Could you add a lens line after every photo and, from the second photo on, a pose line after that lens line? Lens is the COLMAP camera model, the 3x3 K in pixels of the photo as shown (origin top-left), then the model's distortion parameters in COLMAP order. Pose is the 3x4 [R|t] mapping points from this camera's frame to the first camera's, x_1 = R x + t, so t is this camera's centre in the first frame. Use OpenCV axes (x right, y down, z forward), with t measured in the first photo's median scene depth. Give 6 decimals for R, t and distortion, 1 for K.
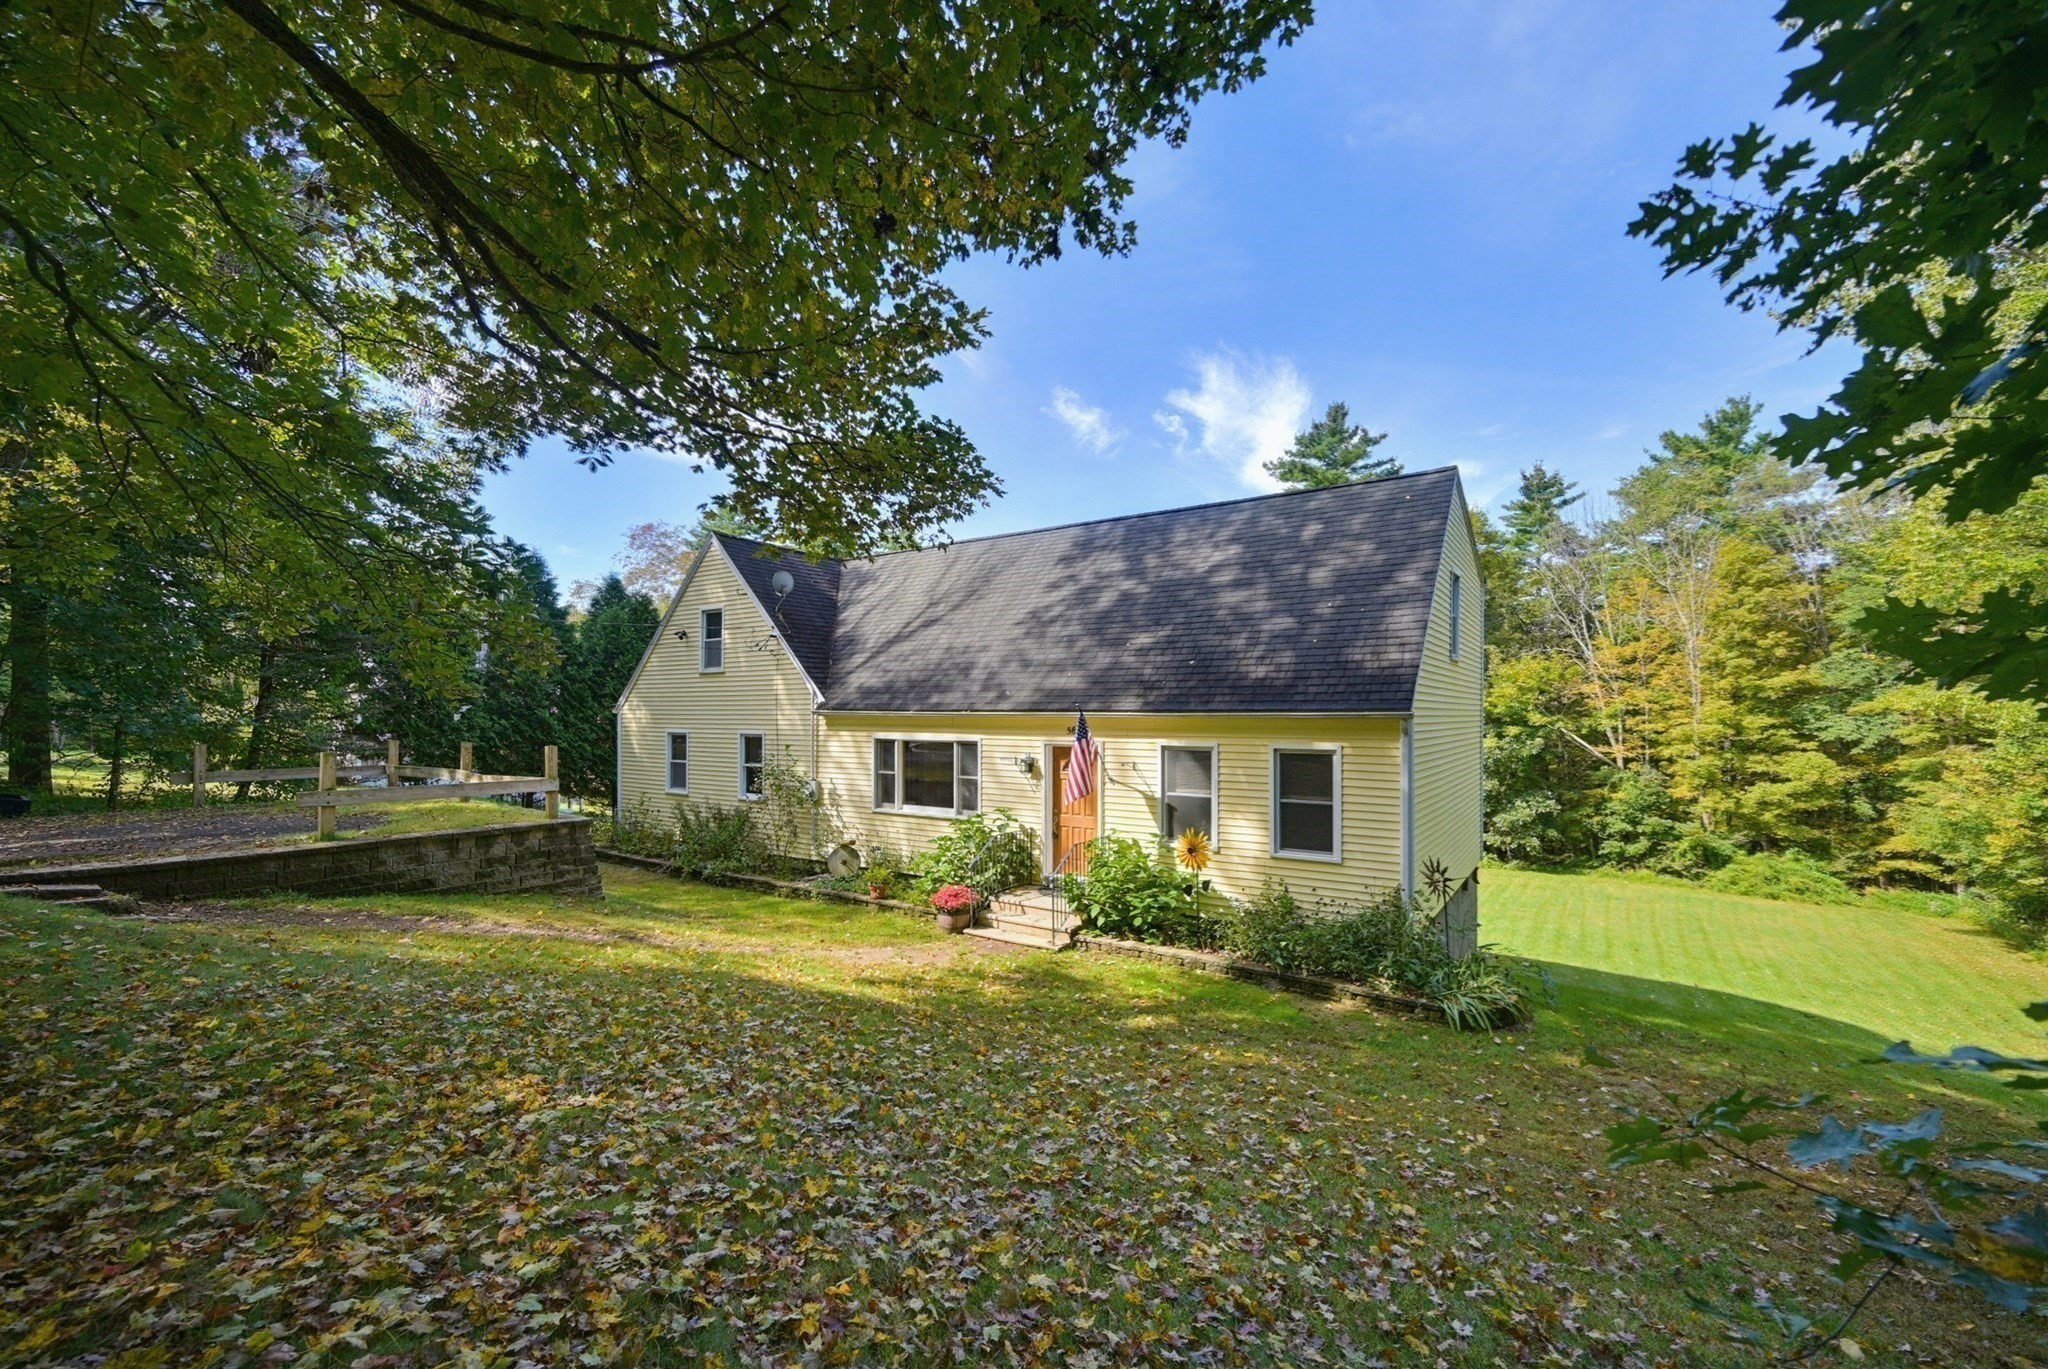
lens RADIAL K [[817.9, 0, 991.7], [0, 817.9, 726.9], [0, 0, 1]] dist [-0.005292, -0.000113]
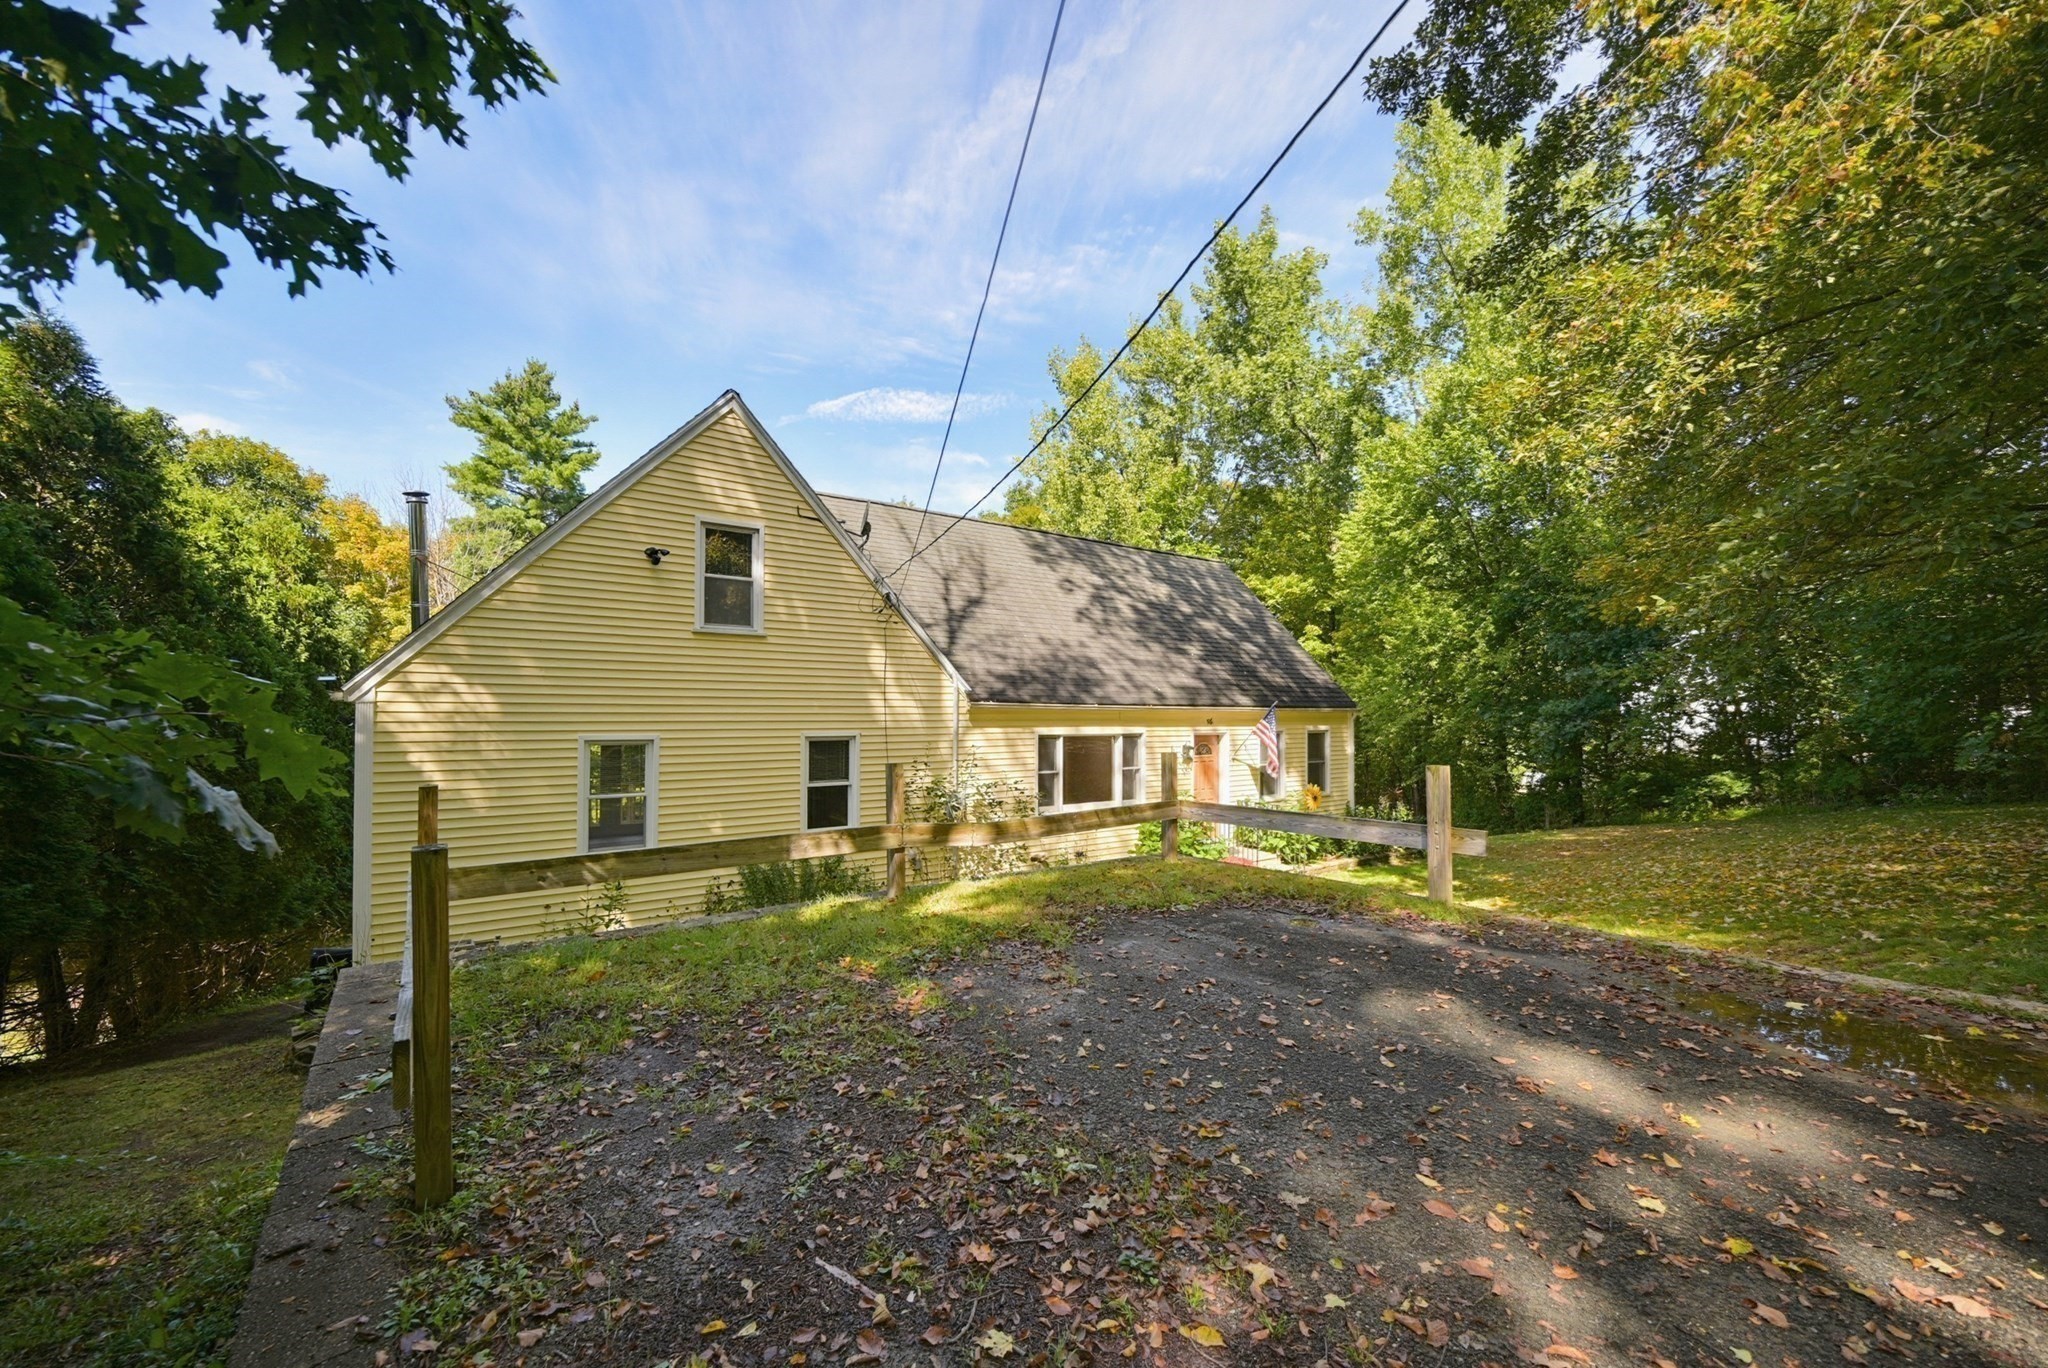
lens RADIAL K [[817.9, 0, 1015.0], [0, 817.9, 717.4], [0, 0, 1]] dist [-0.005292, -0.000113]
pose [[0.293248, -0.009097, 0.955993, -1.027390], [0.005567, 0.999954, 0.007808, -0.012415], [-0.956020, 0.003032, 0.293285, 0.776964]]
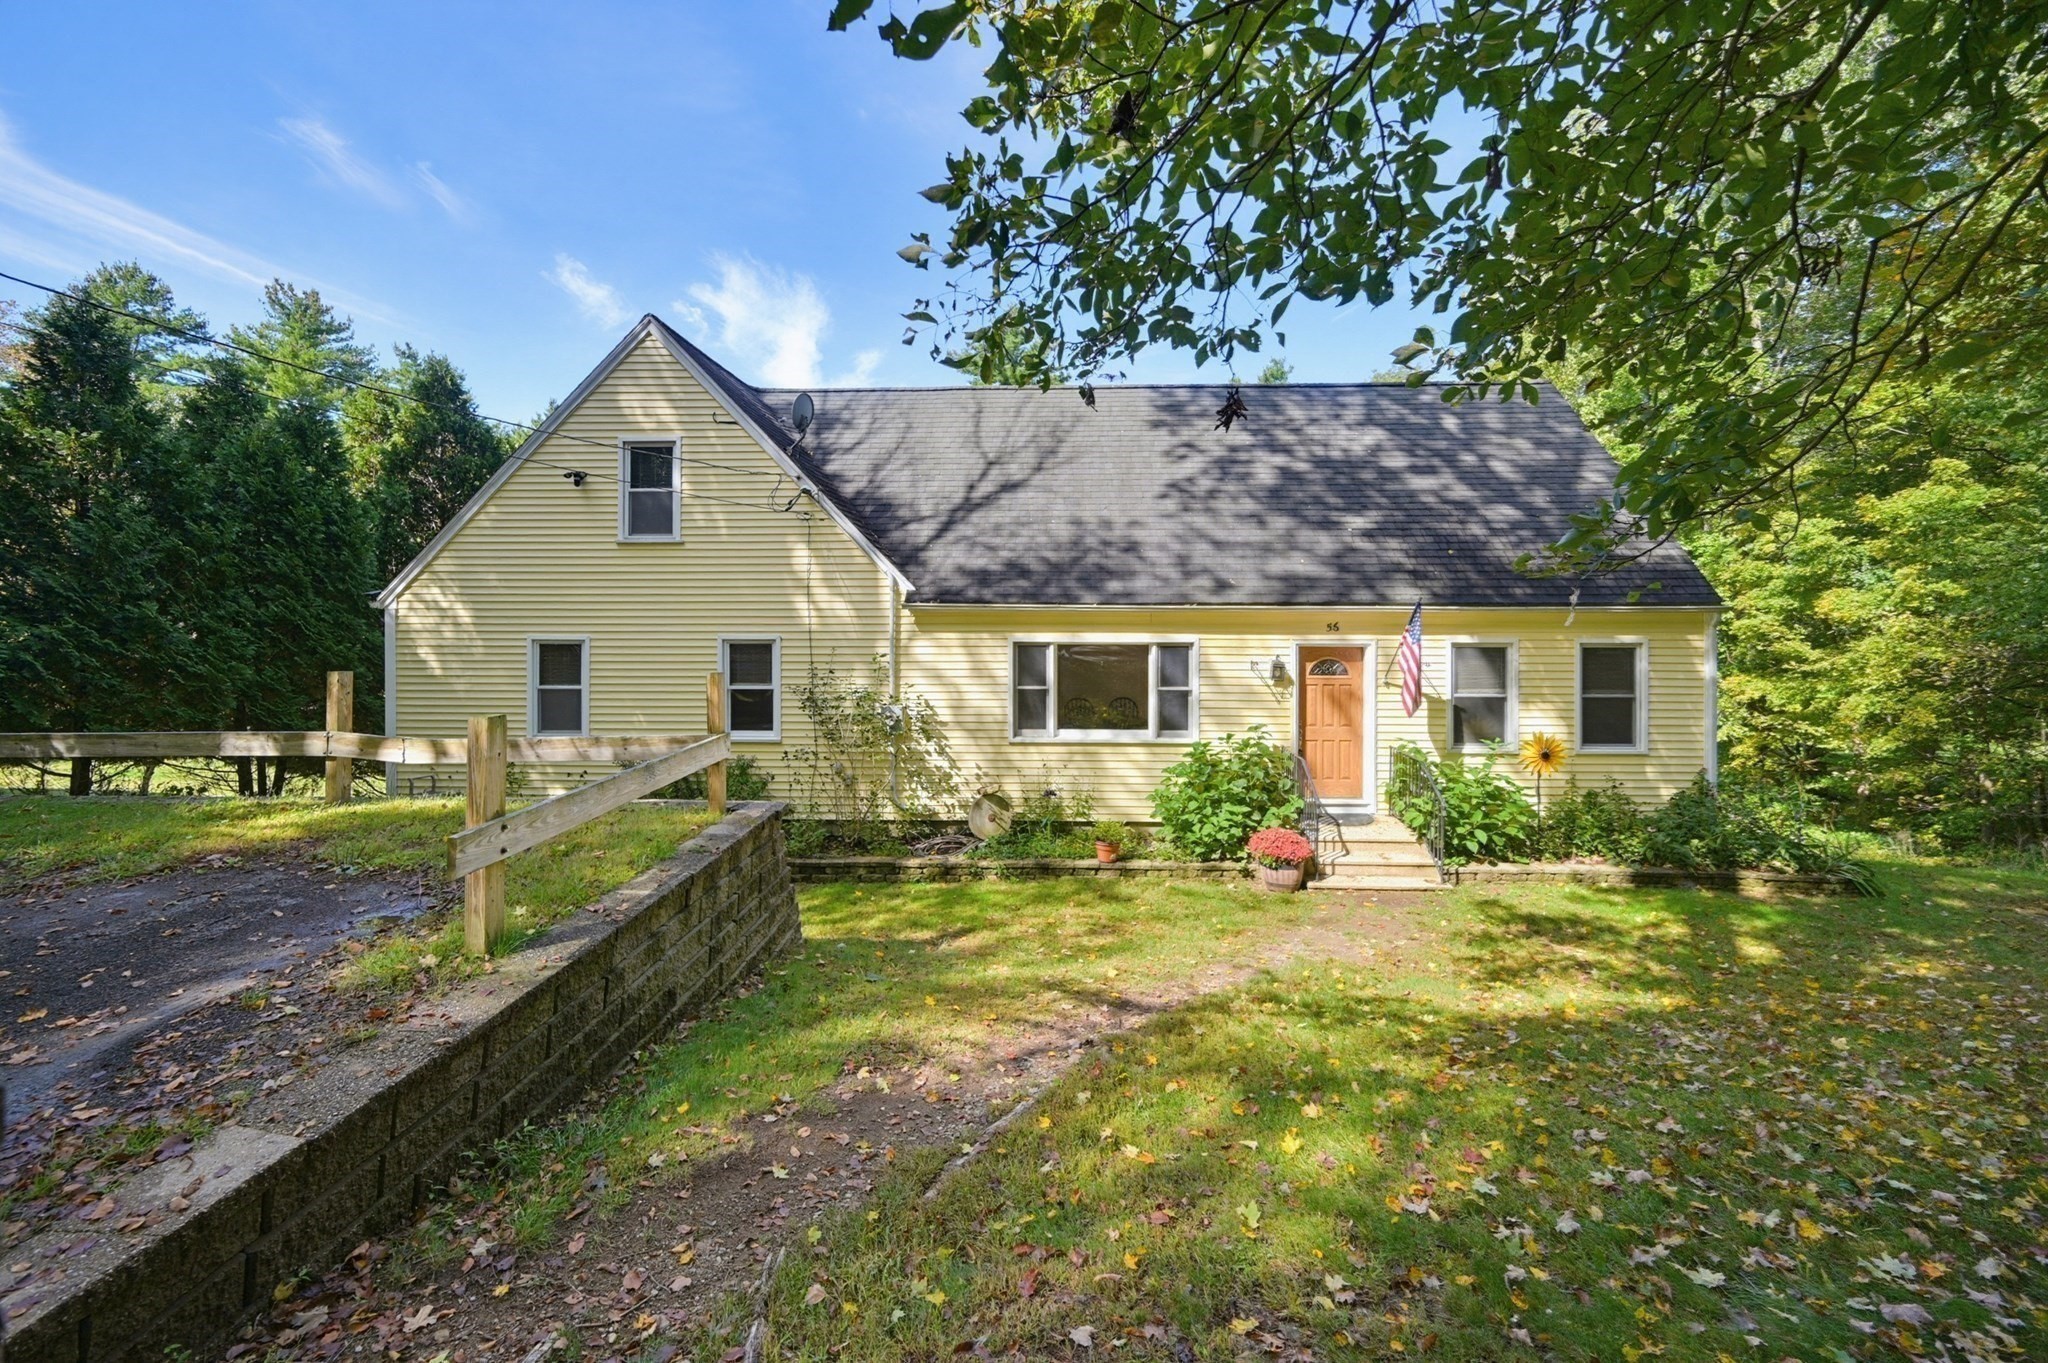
lens RADIAL K [[825.5, 0, 1018.8], [0, 825.5, 619.8], [0, 0, 1]] dist [0.005120, 0.000591]
pose [[0.833583, -0.012128, 0.552261, -0.558878], [0.008793, 0.999924, 0.008688, -0.012359], [-0.552324, -0.002386, 0.833626, 0.387444]]
